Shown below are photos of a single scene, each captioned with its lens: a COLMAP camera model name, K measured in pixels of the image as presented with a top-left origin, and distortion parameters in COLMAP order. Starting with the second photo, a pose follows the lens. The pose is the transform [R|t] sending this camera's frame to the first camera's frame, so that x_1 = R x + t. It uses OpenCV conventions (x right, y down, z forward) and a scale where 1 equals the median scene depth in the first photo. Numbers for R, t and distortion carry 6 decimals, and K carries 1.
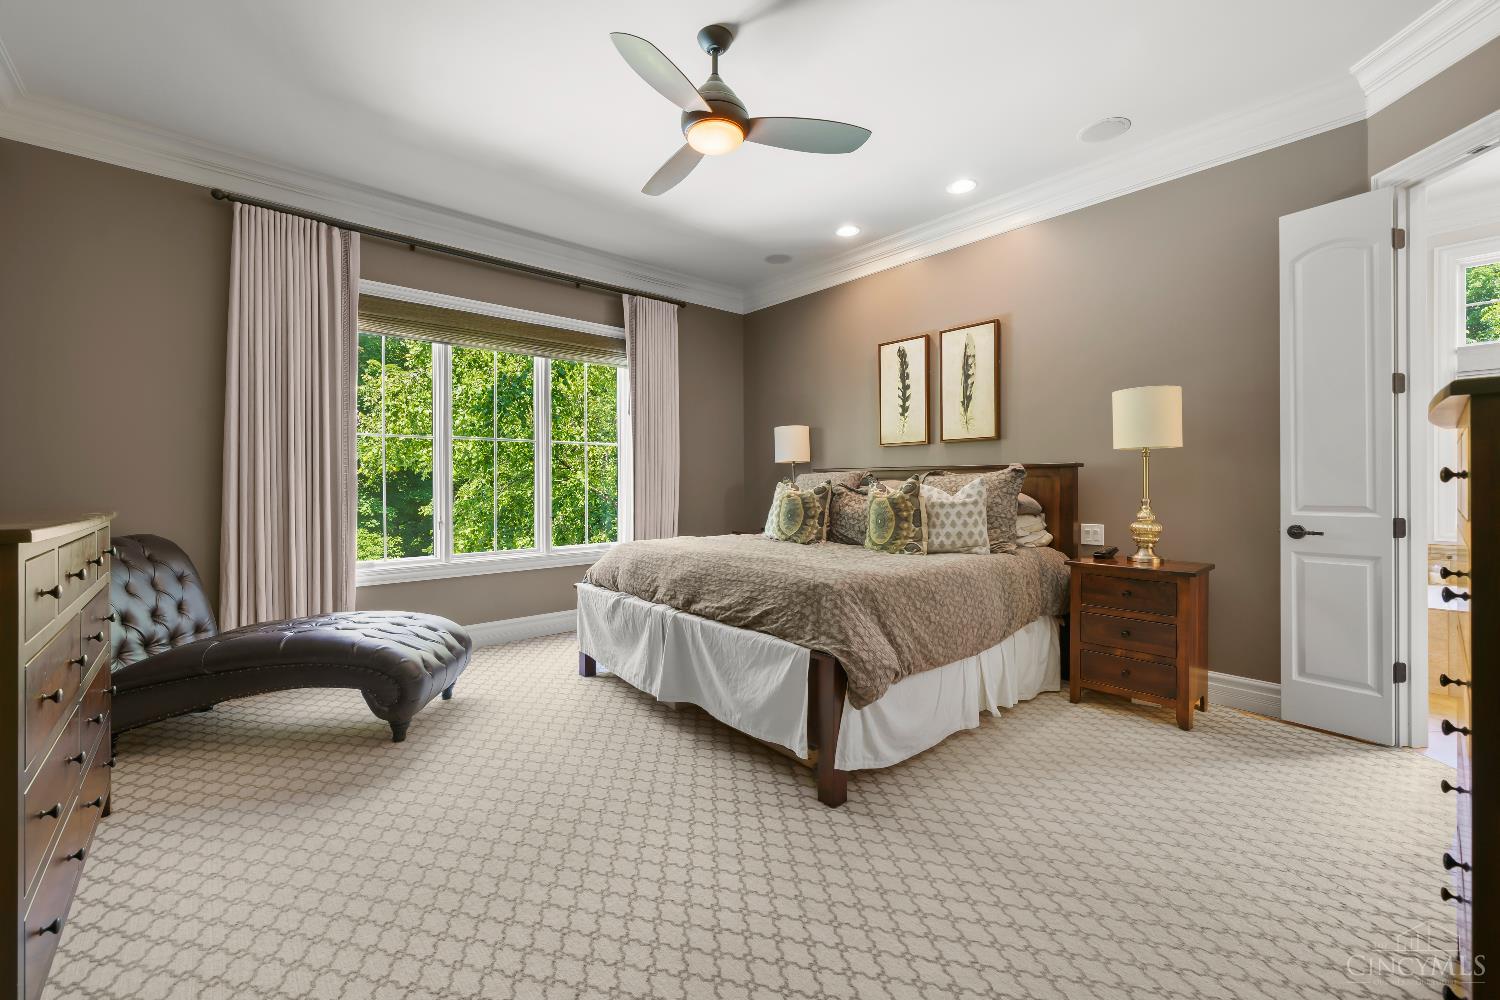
lens RADIAL K [[616.0, 0, 746.7], [0, 616.0, 482.9], [0, 0, 1]] dist [-0.000626, -0.000045]
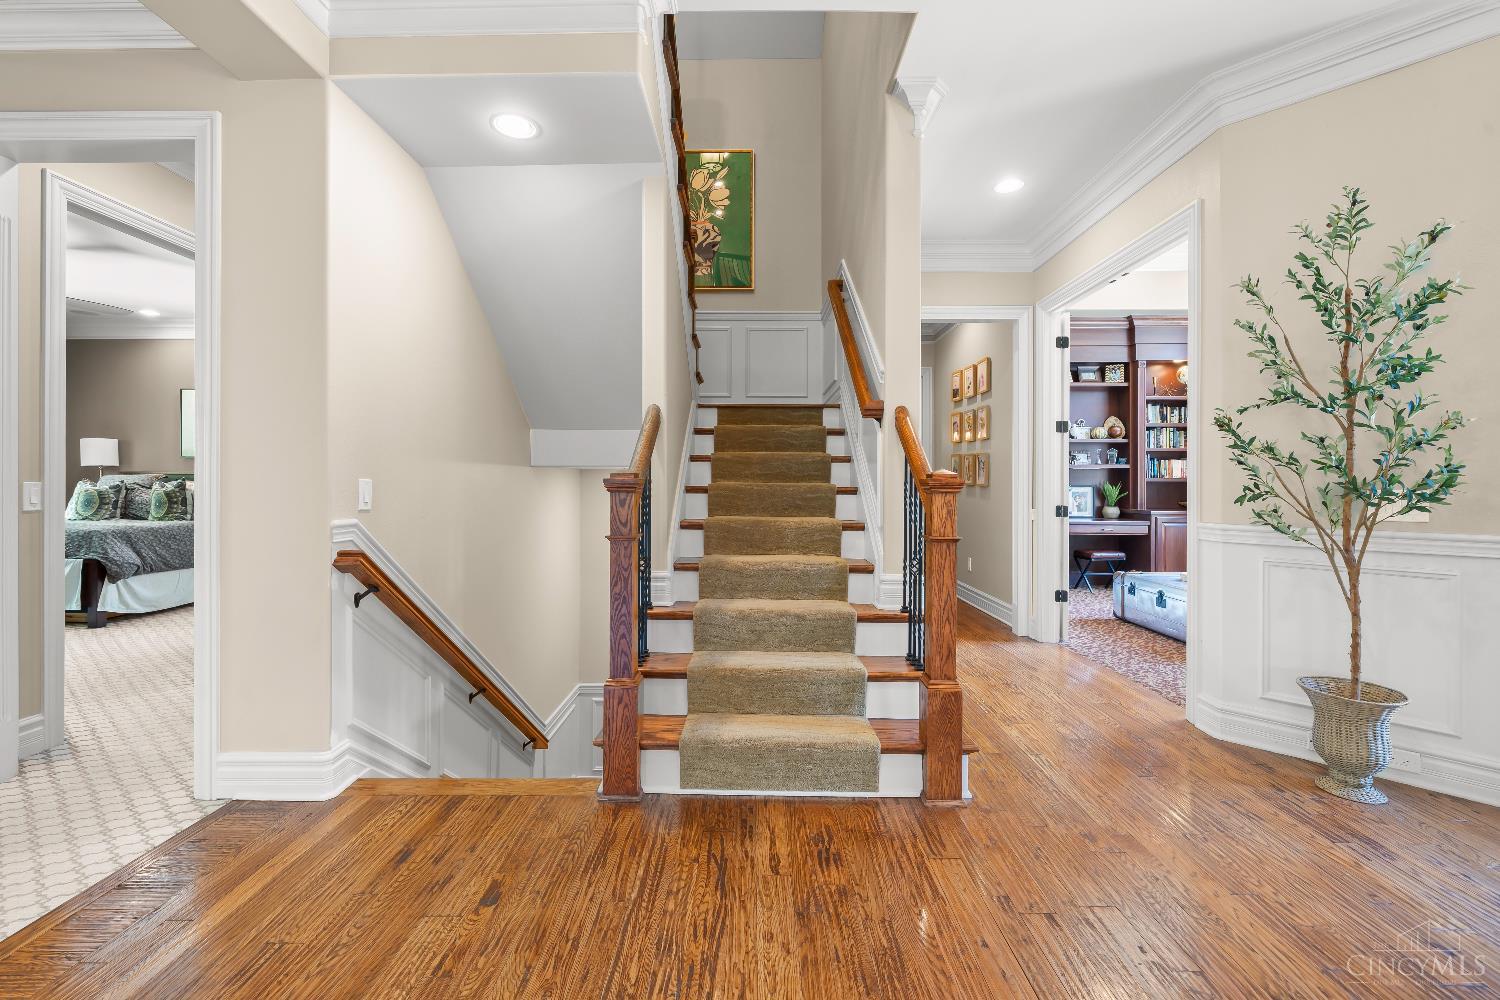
lens RADIAL K [[616.0, 0, 746.7], [0, 616.0, 482.9], [0, 0, 1]] dist [-0.000626, -0.000045]
pose [[0.670568, 0.011313, 0.741761, 0.039431], [-0.008843, 0.999935, -0.007257, -0.000144], [-0.741795, -0.001693, 0.670625, -1.374969]]
